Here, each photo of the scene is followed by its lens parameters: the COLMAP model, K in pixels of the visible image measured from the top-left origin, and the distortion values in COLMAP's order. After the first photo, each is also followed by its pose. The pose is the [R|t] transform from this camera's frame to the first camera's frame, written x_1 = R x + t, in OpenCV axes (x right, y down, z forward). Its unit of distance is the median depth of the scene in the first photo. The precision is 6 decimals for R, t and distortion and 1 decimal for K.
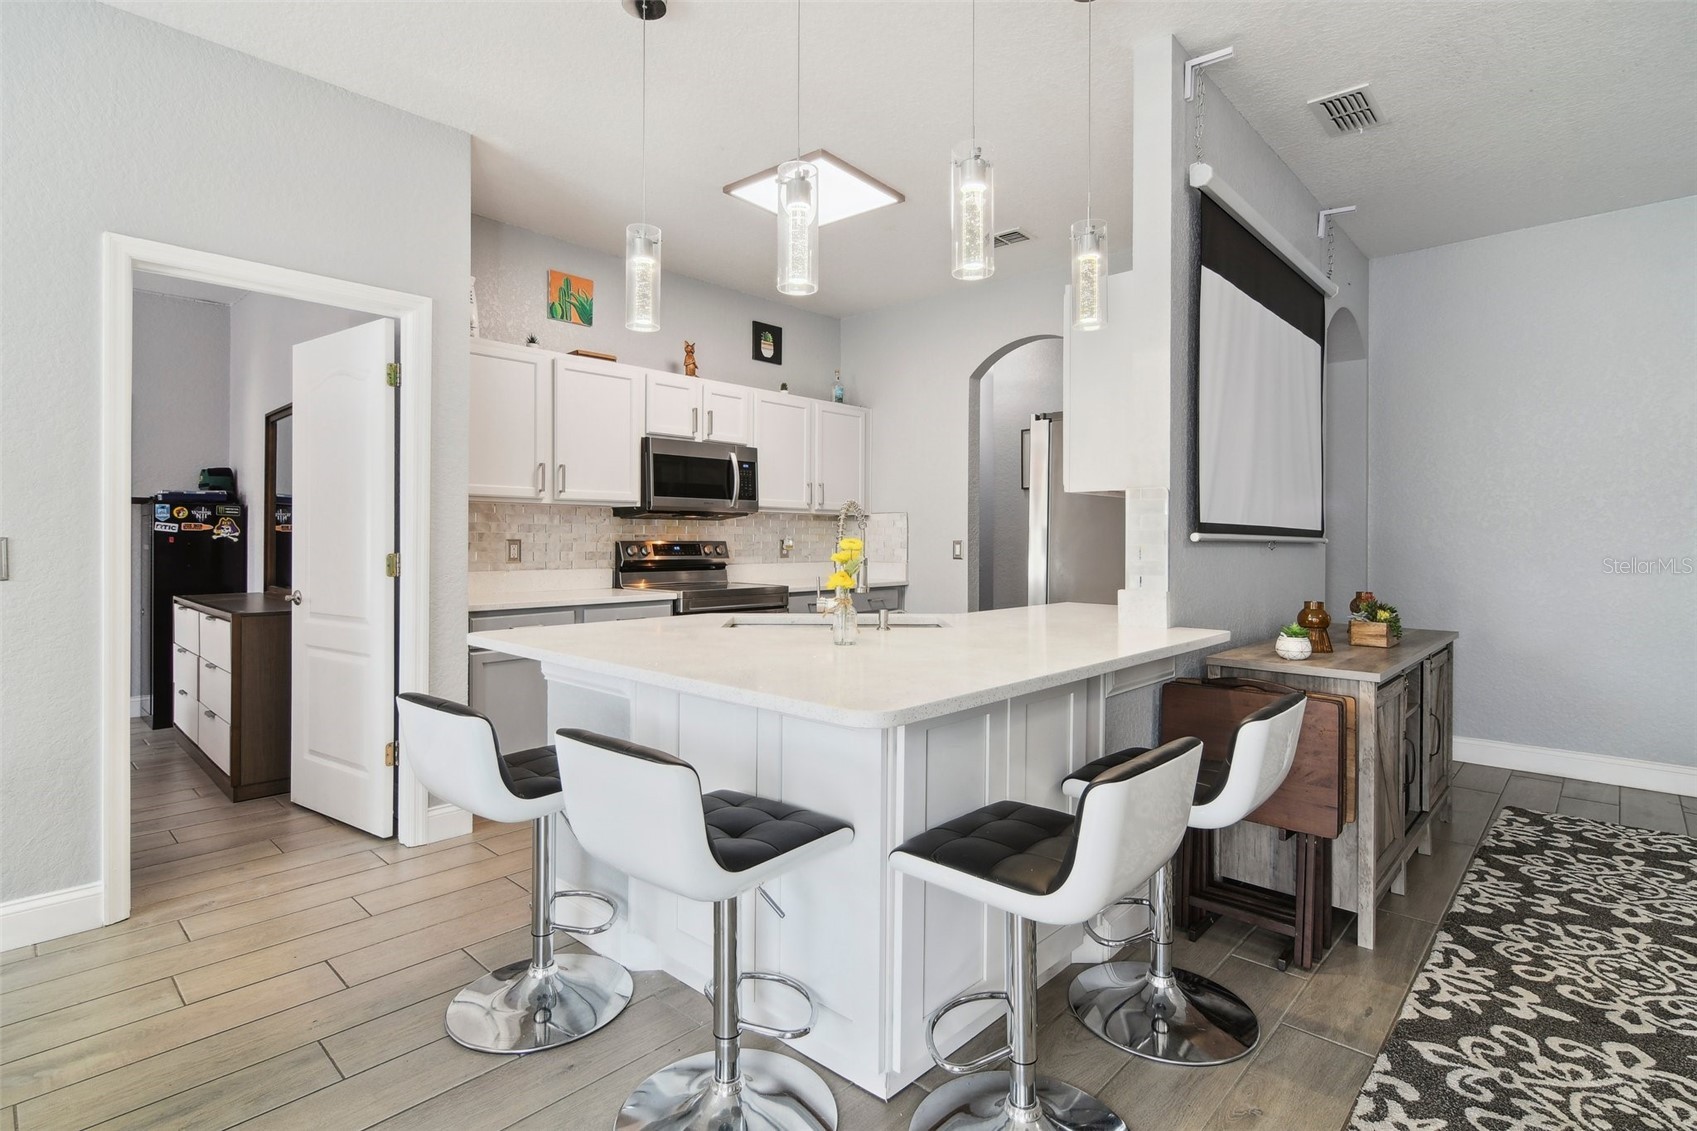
lens RADIAL K [[829.6, 0, 852.6], [0, 829.6, 542.4], [0, 0, 1]] dist [0.002288, -0.000023]
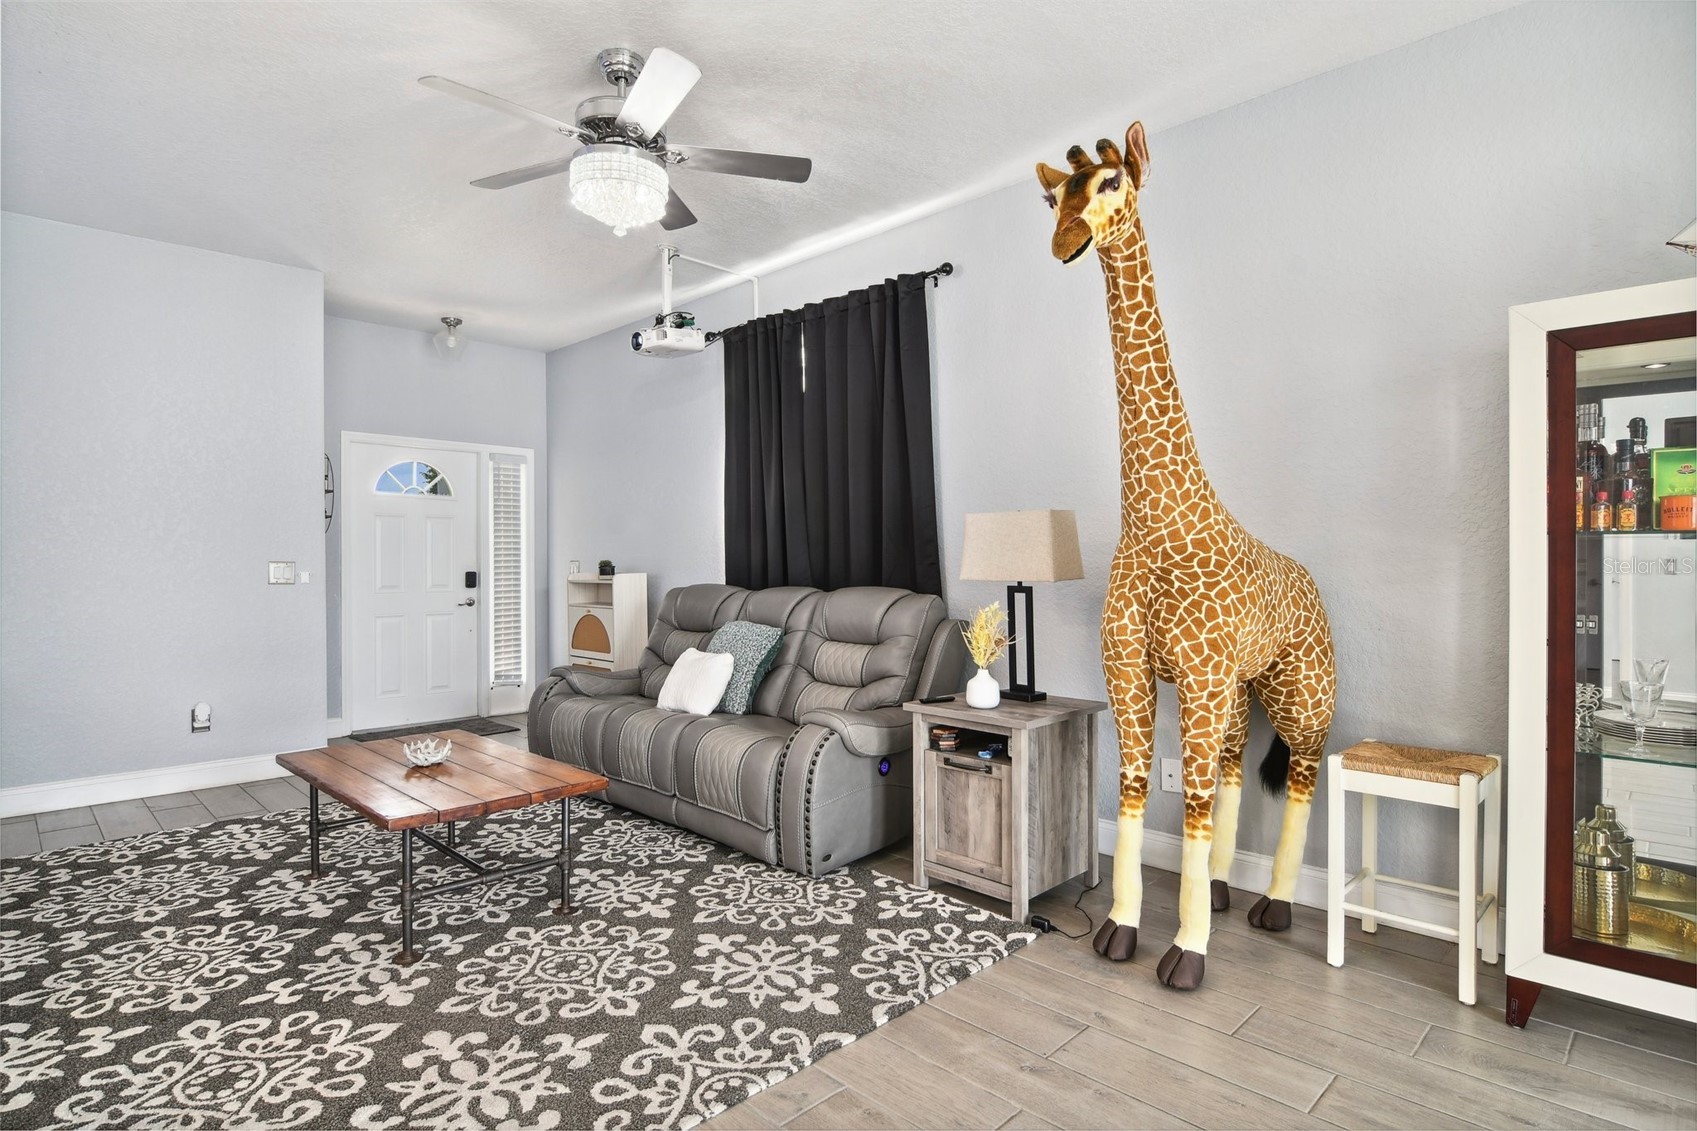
lens RADIAL K [[889.4, 0, 845.2], [0, 889.4, 564.0], [0, 0, 1]] dist [-0.021023, -0.000514]
pose [[0.046379, -0.011210, 0.998861, -0.138901], [0.009051, 0.999901, 0.010801, -0.000718], [-0.998883, 0.008540, 0.046476, 0.076057]]
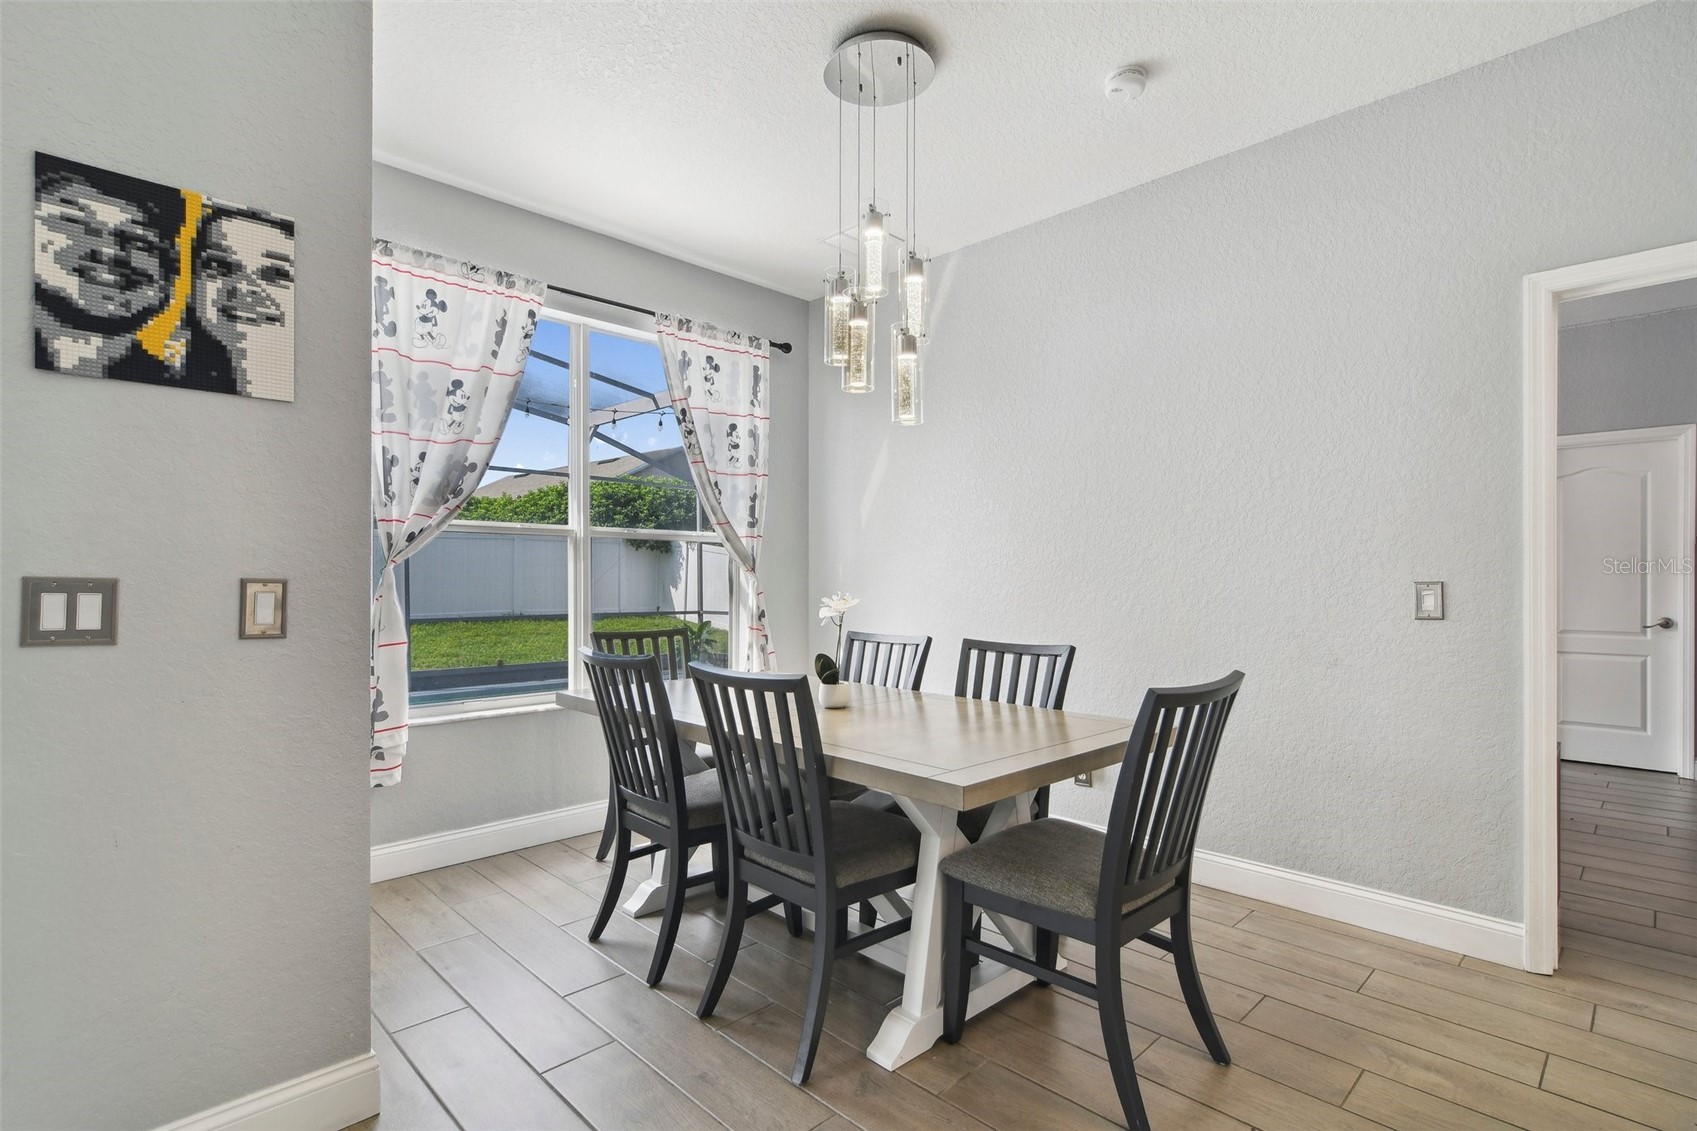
lens RADIAL K [[829.6, 0, 852.8], [0, 829.6, 572.8], [0, 0, 1]] dist [0.002288, -0.000023]
pose [[-0.041328, -0.011562, -0.999079, 0.142682], [-0.003485, 0.999929, -0.011427, -0.001531], [0.999140, 0.003010, -0.041365, 0.250500]]
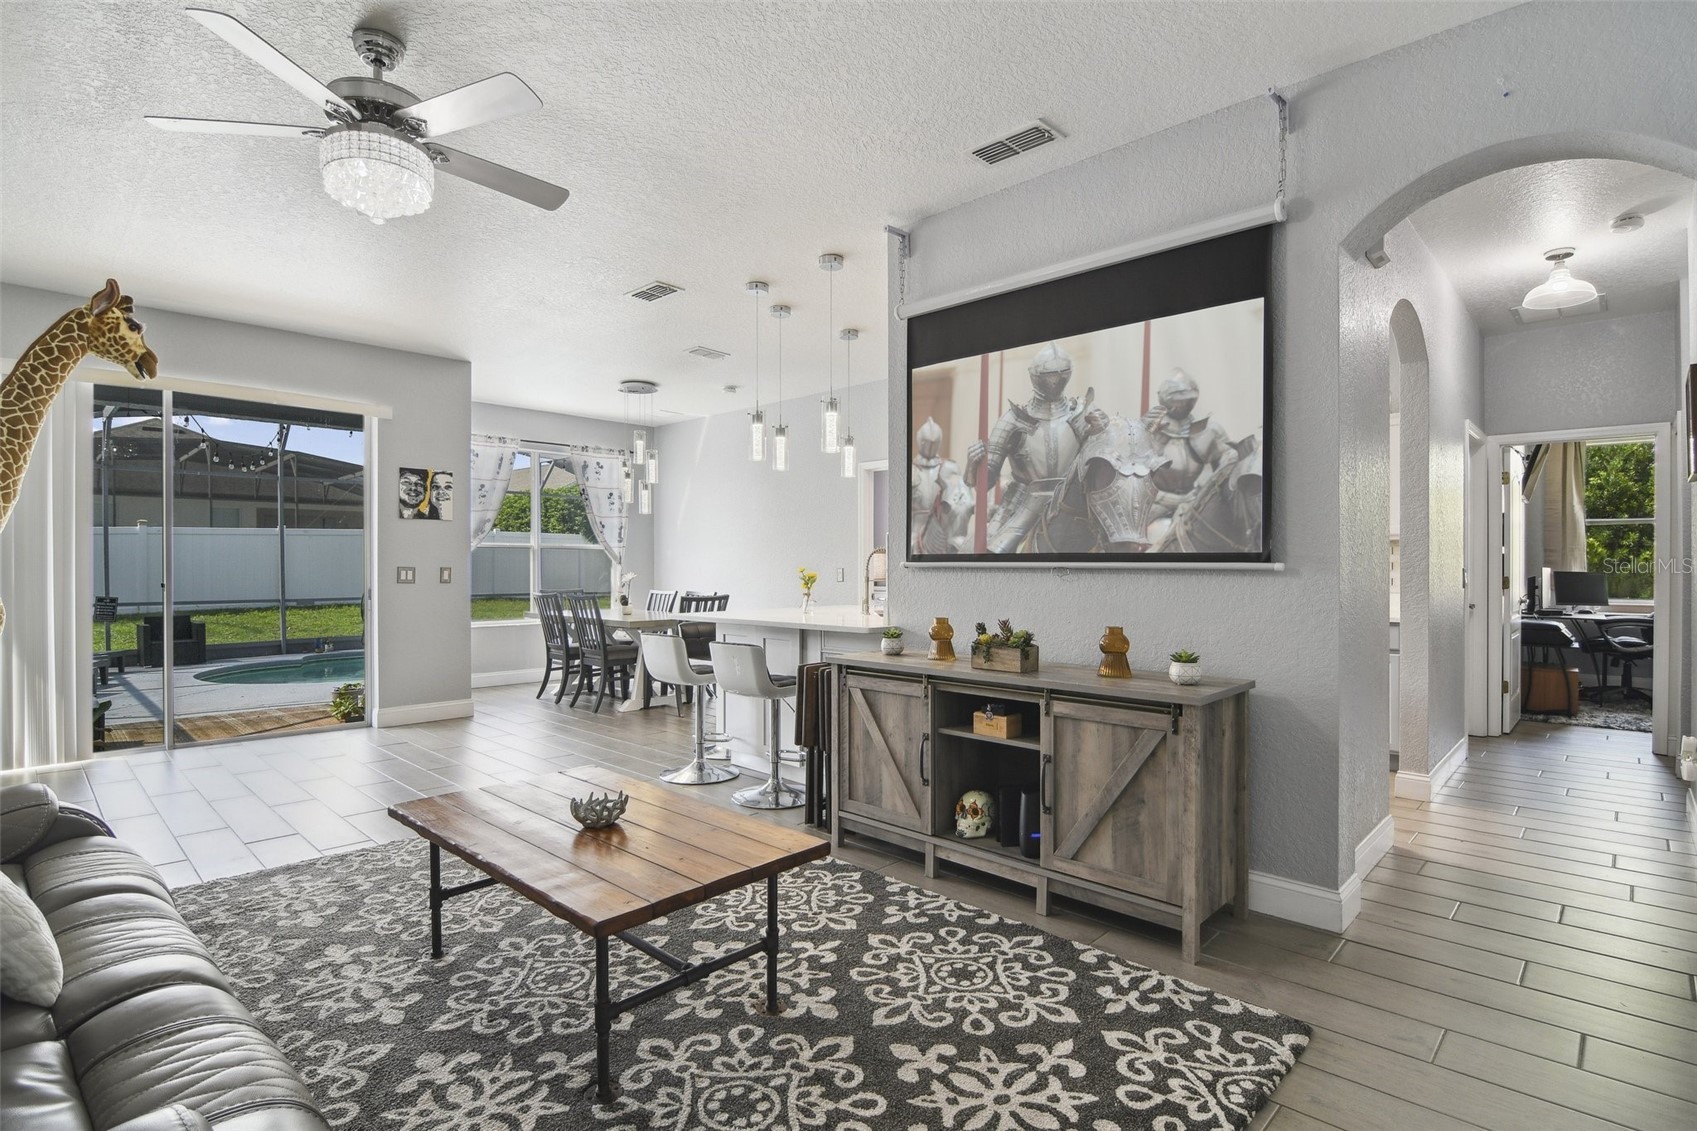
lens RADIAL K [[829.6, 0, 847.5], [0, 829.6, 569.2], [0, 0, 1]] dist [0.002288, -0.000023]
pose [[-0.019397, -0.001791, -0.999810, 2.188763], [-0.003159, 0.999994, -0.001730, 0.004071], [0.999807, 0.003124, -0.019402, 1.102785]]
